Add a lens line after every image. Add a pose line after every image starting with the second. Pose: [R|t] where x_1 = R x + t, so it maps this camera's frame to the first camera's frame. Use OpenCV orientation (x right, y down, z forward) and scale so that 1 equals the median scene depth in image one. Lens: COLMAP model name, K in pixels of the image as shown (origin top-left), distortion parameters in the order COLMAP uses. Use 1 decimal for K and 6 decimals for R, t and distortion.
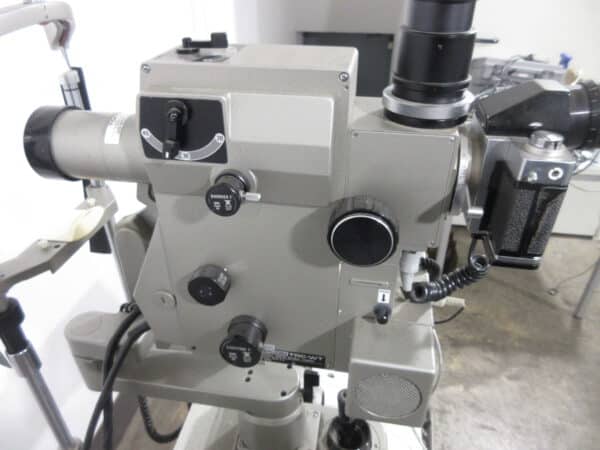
lens RADIAL K [[435.5, 0, 300.0], [0, 435.5, 225.0], [0, 0, 1]] dist [-0.009893, -0.005856]
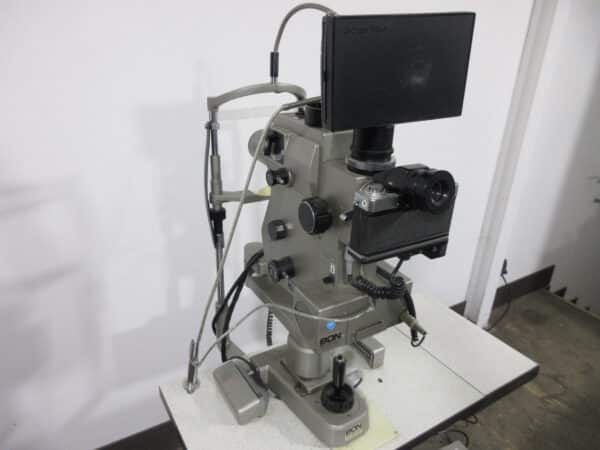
lens RADIAL K [[435.5, 0, 300.0], [0, 435.5, 225.0], [0, 0, 1]] dist [-0.009893, -0.005856]
pose [[0.645922, 0.341717, -0.682653, 1.269533], [-0.449209, 0.893154, 0.022050, 0.034820], [0.617249, 0.292412, 0.730410, -0.374747]]
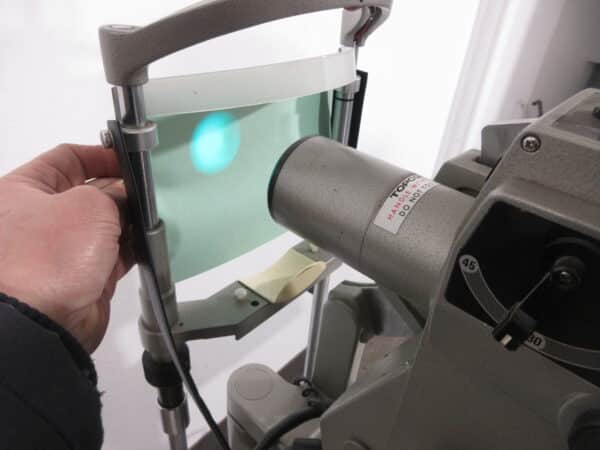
lens RADIAL K [[414.7, 0, 300.0], [0, 414.7, 225.0], [0, 0, 1]] dist [-0.004838, -0.001466]
pose [[0.841295, 0.362788, -0.400759, -0.302760], [-0.355091, 0.929856, 0.096327, -0.201412], [0.407594, 0.061266, 0.911106, 0.437991]]
